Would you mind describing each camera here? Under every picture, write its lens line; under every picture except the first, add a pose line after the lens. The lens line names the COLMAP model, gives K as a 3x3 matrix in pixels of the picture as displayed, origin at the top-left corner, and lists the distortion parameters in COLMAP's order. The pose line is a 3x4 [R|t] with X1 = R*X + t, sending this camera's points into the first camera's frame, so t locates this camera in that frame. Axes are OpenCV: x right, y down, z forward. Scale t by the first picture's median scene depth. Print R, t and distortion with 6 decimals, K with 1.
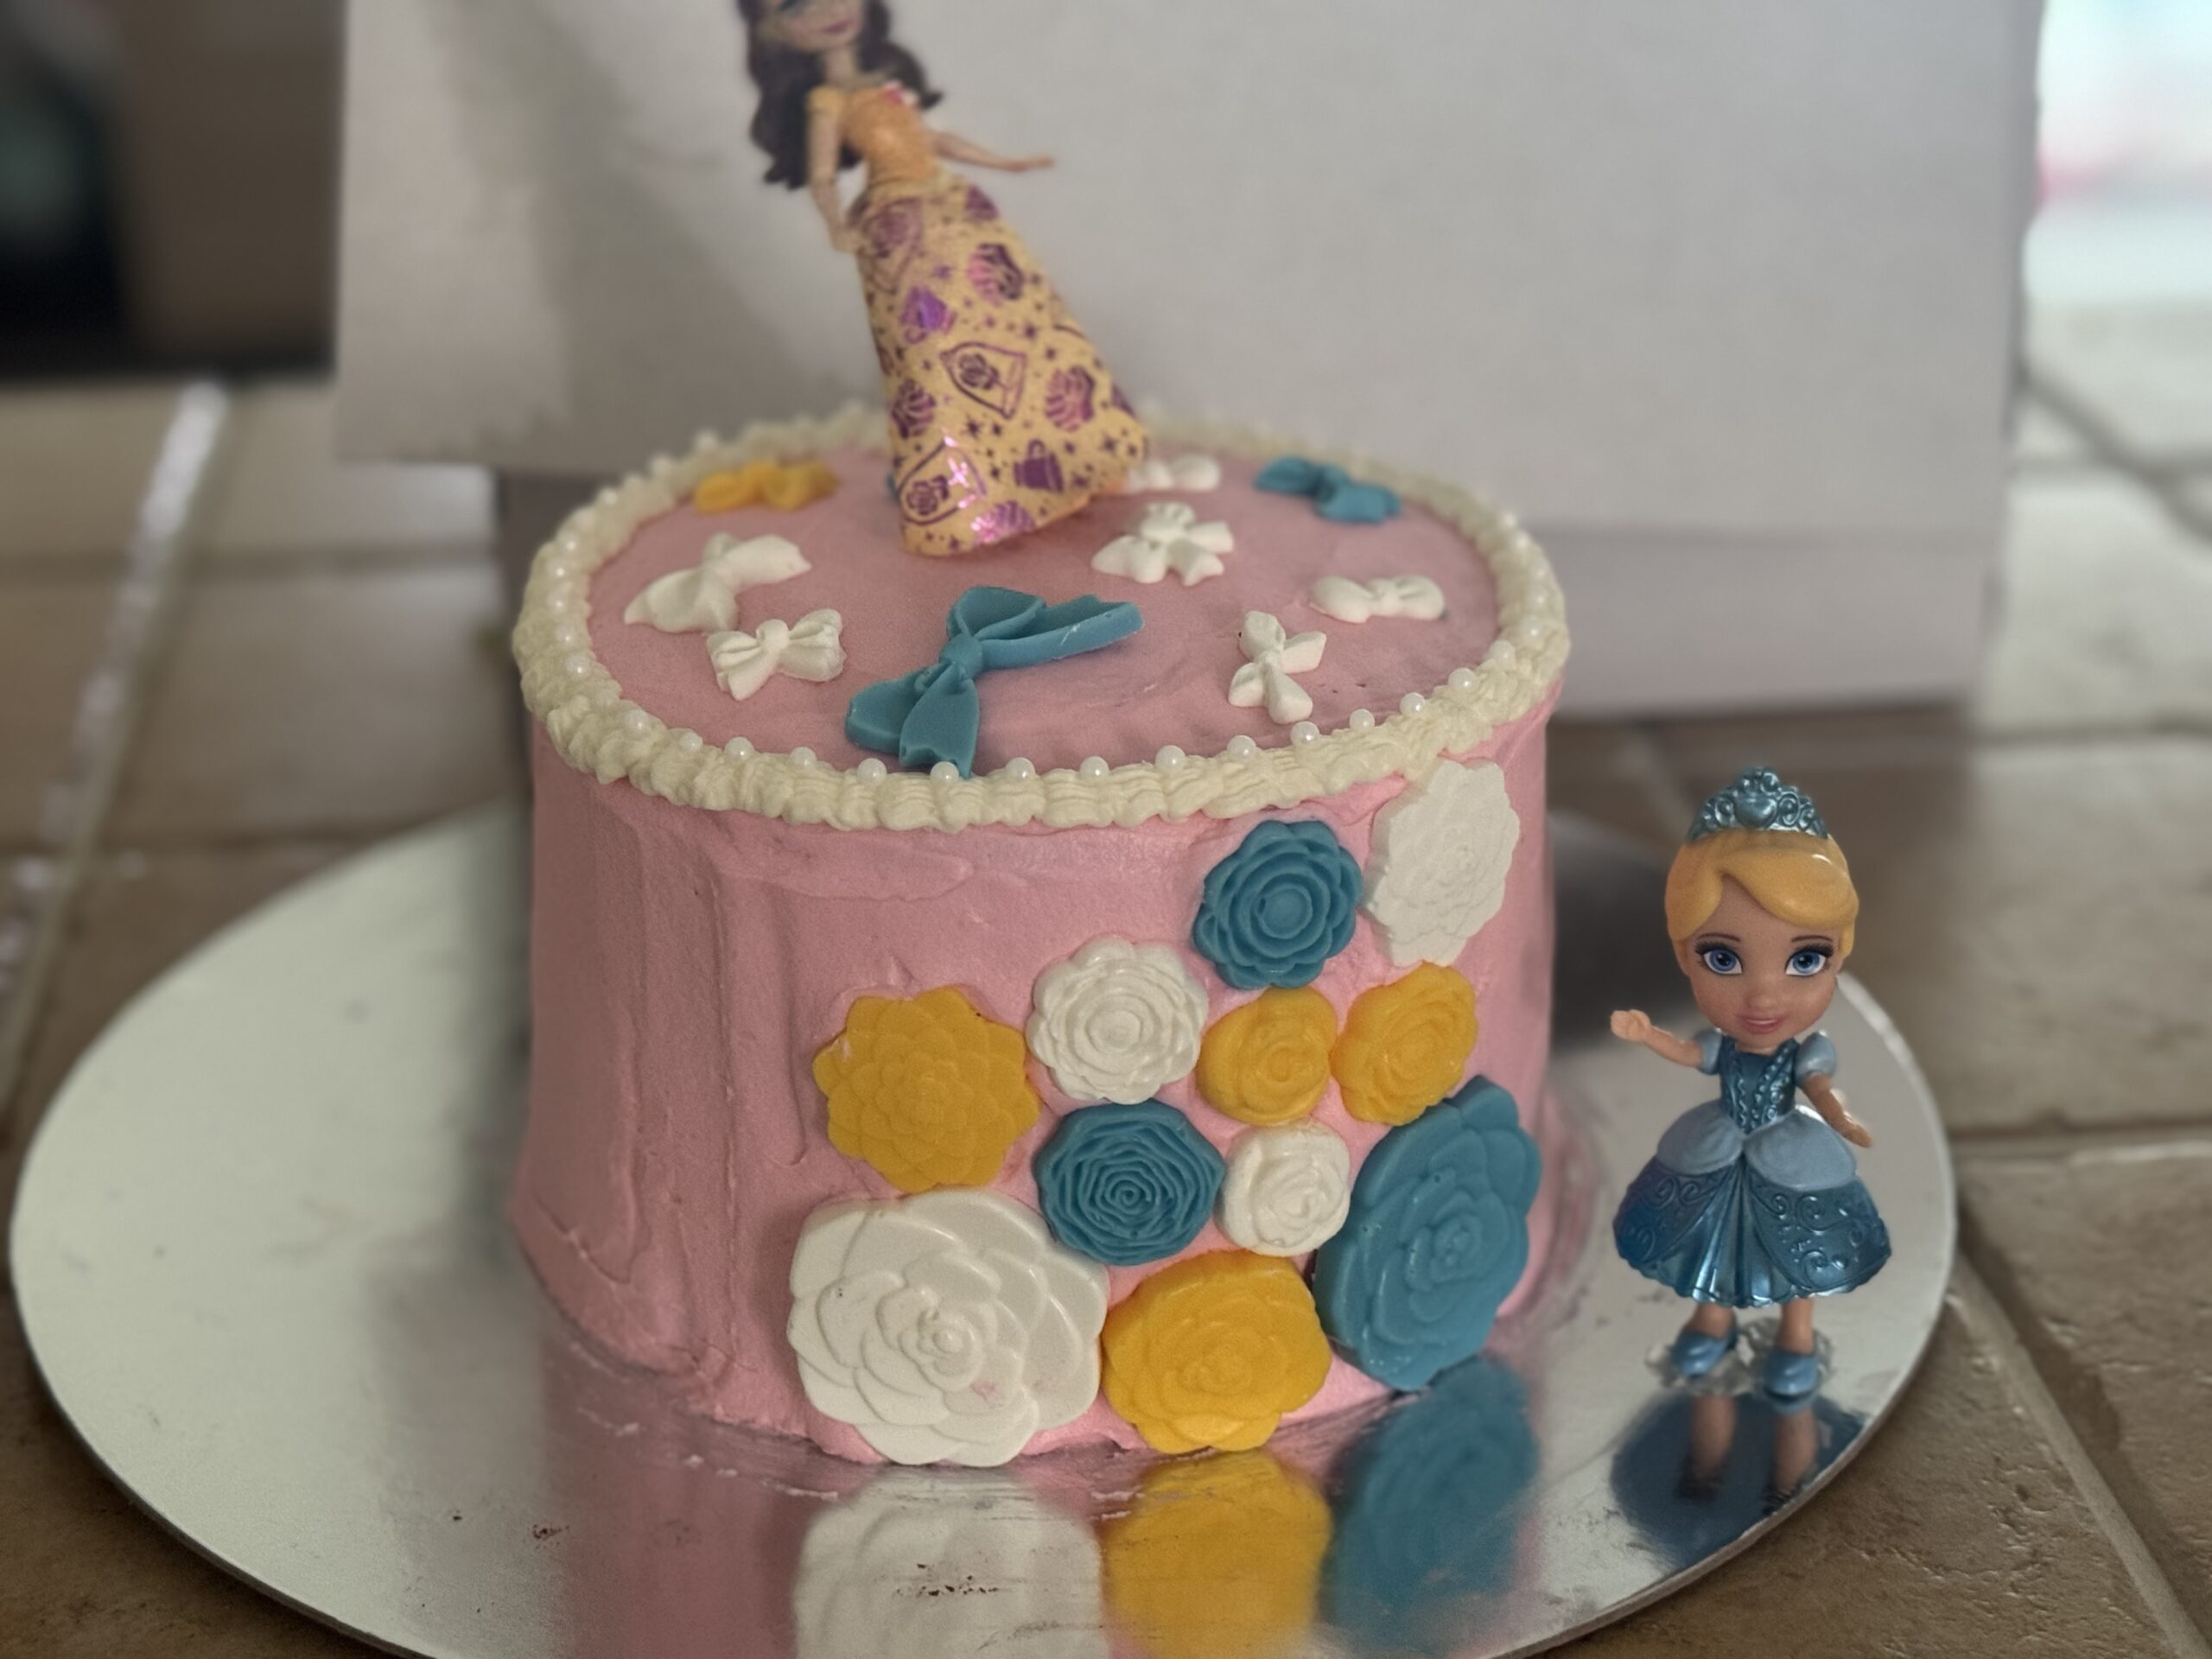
lens RADIAL K [[3573.1, 0, 1106.8], [0, 3573.1, 830.0], [0, 0, 1]] dist [0.162045, 0.029630]
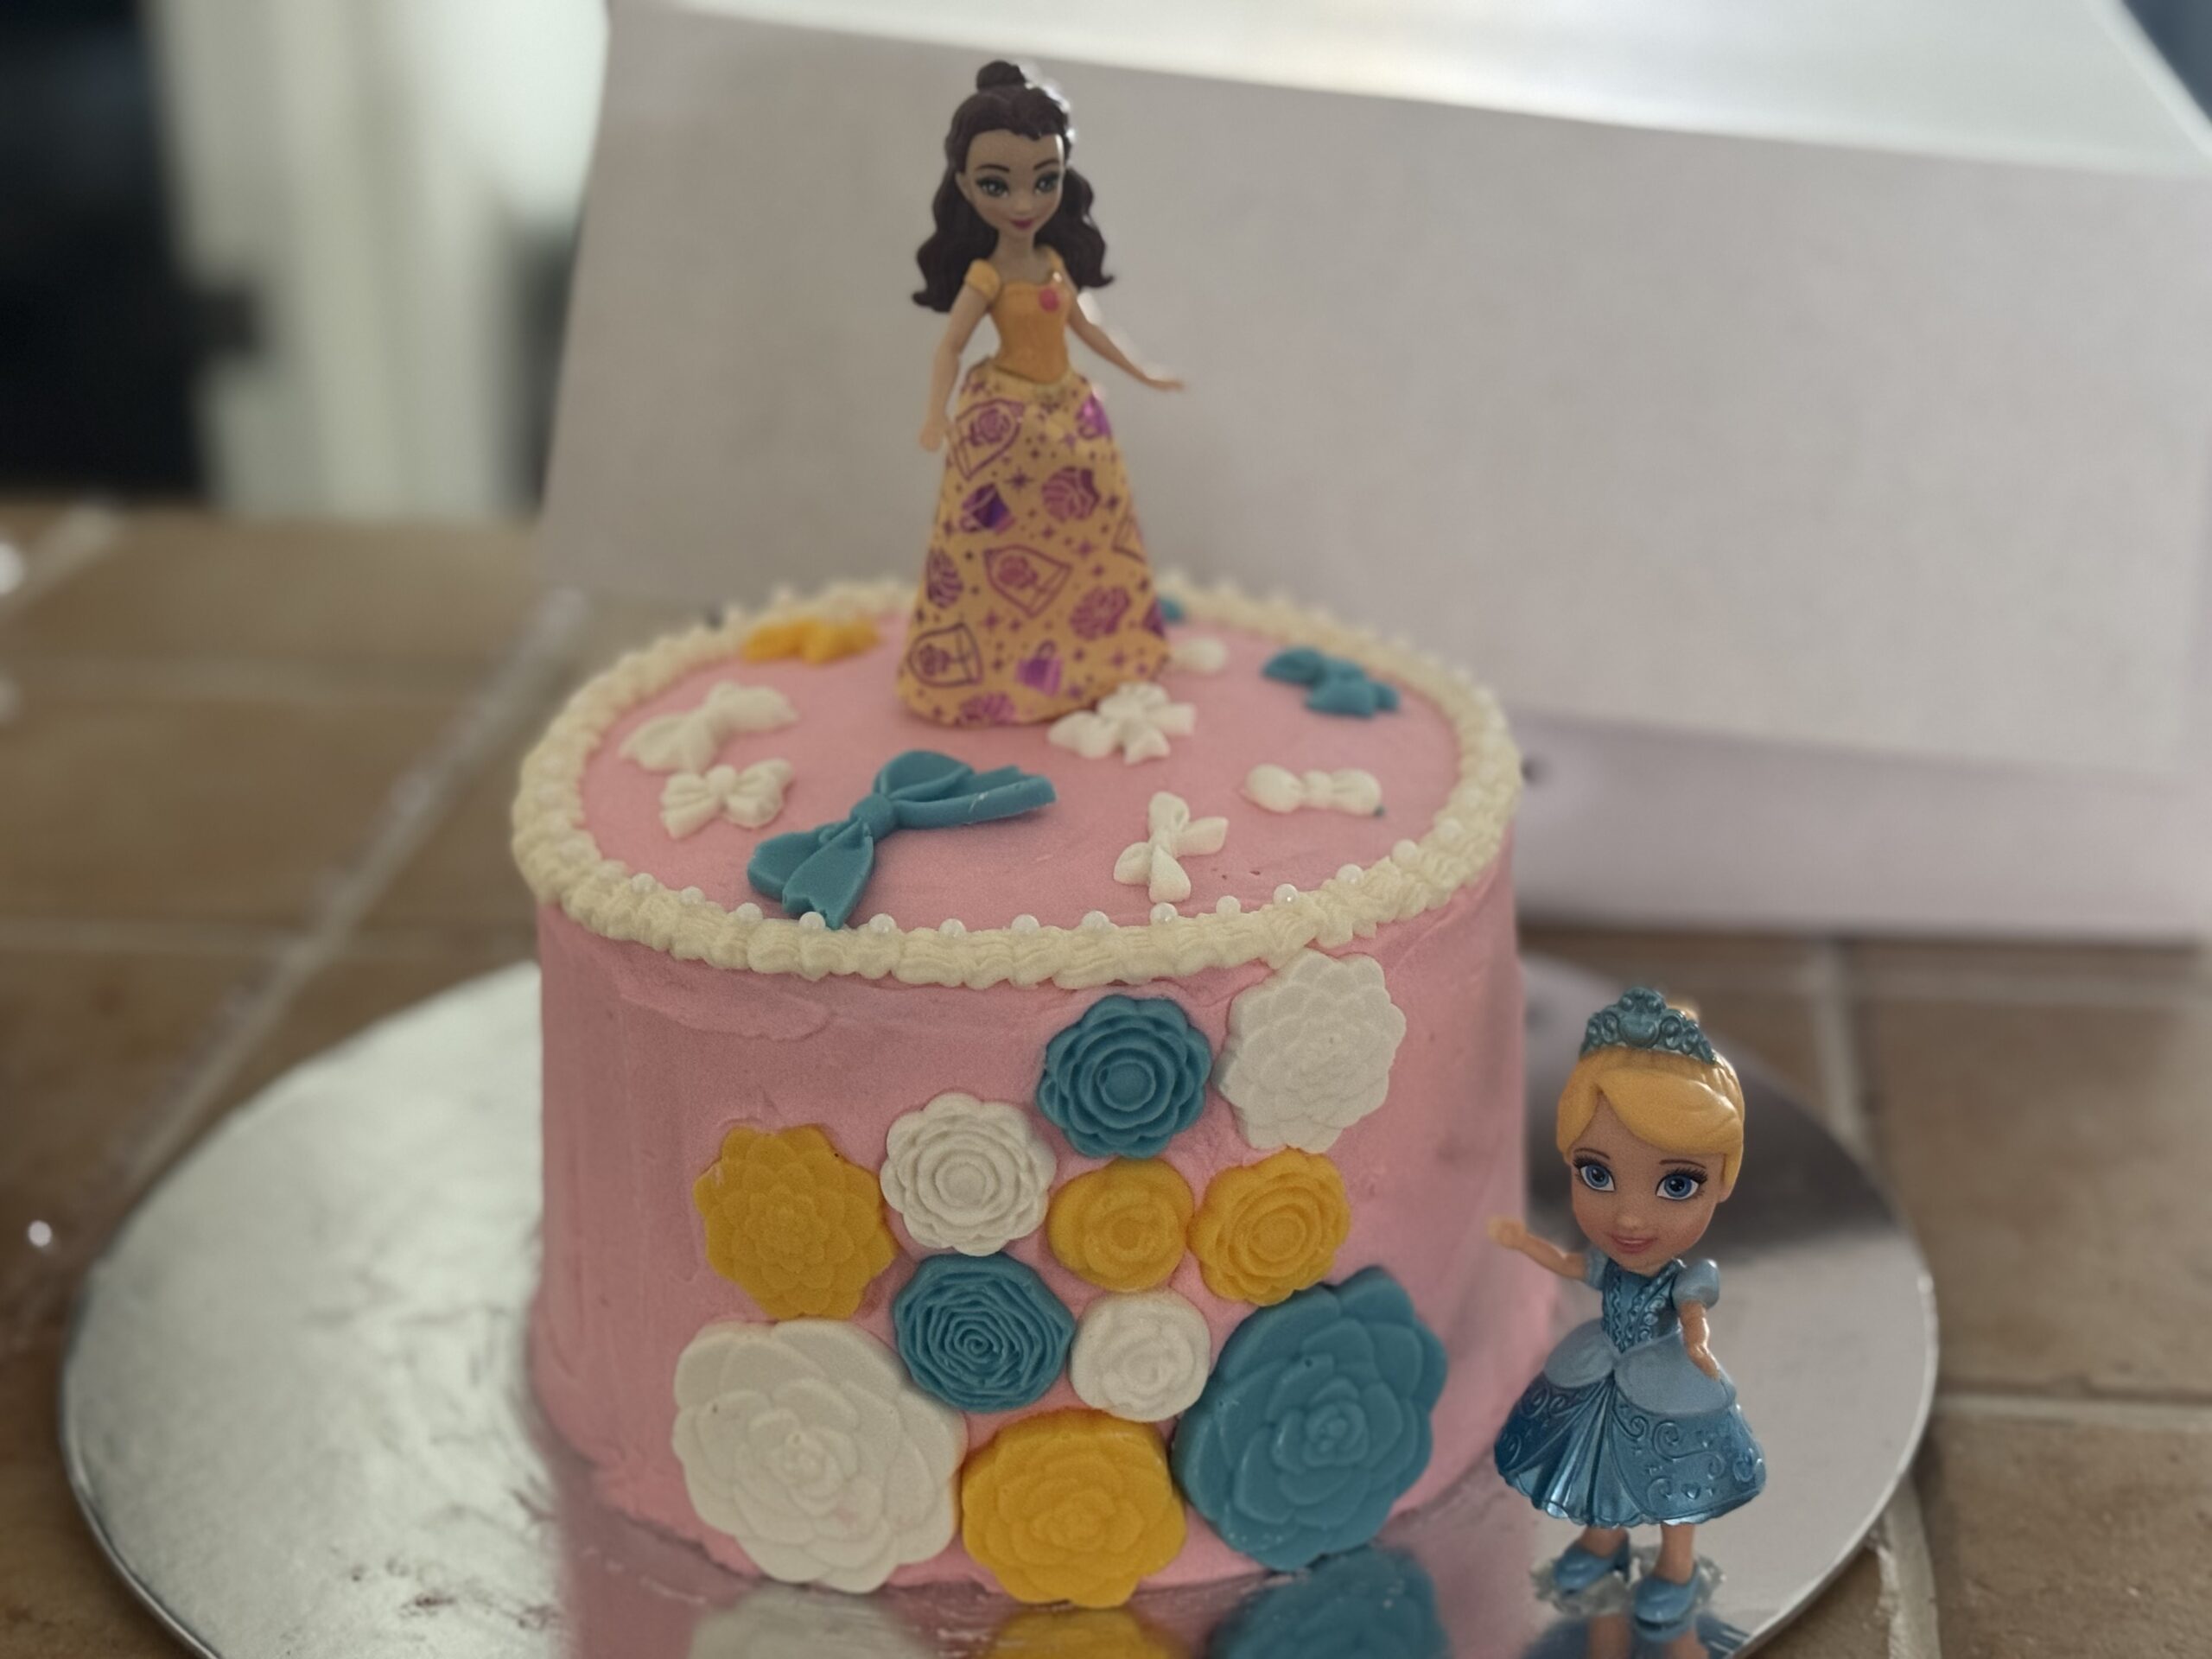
lens RADIAL K [[3573.1, 0, 1106.8], [0, 3573.1, 830.0], [0, 0, 1]] dist [0.162045, 0.029630]
pose [[0.974708, 0.080776, -0.208375, 0.244543], [-0.088689, 0.995640, -0.028901, -0.019223], [0.205132, 0.046650, 0.977622, -0.013225]]
